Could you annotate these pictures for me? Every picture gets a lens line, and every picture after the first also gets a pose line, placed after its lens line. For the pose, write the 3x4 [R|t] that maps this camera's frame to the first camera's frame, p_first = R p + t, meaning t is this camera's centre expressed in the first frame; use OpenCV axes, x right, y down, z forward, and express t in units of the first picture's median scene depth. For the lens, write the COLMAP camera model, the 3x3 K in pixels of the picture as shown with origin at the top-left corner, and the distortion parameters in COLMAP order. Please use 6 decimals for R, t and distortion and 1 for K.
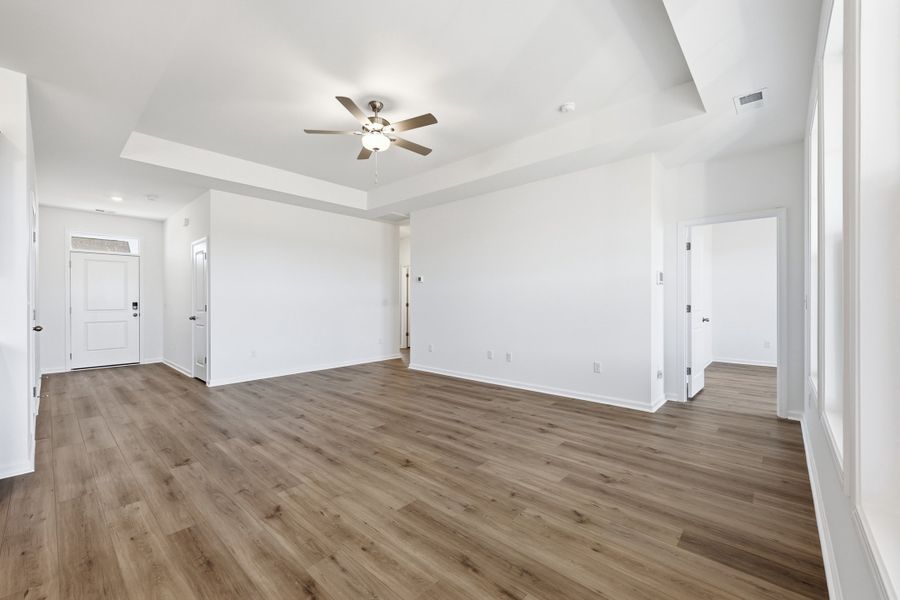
lens RADIAL K [[368.3, 0, 449.5], [0, 368.3, 298.6], [0, 0, 1]] dist [0.001456, 0.000365]
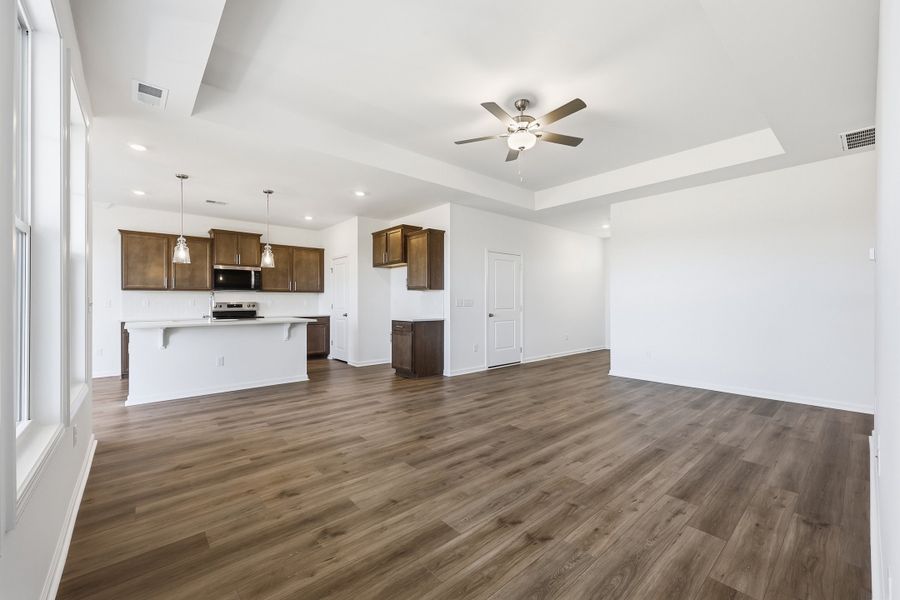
lens RADIAL K [[364.1, 0, 452.0], [0, 364.1, 301.0], [0, 0, 1]] dist [-0.001578, 0.000229]
pose [[-0.119130, -0.002469, -0.992876, 0.842135], [0.010506, 0.999938, -0.003747, 0.006300], [0.992823, -0.010877, -0.119097, 0.983655]]
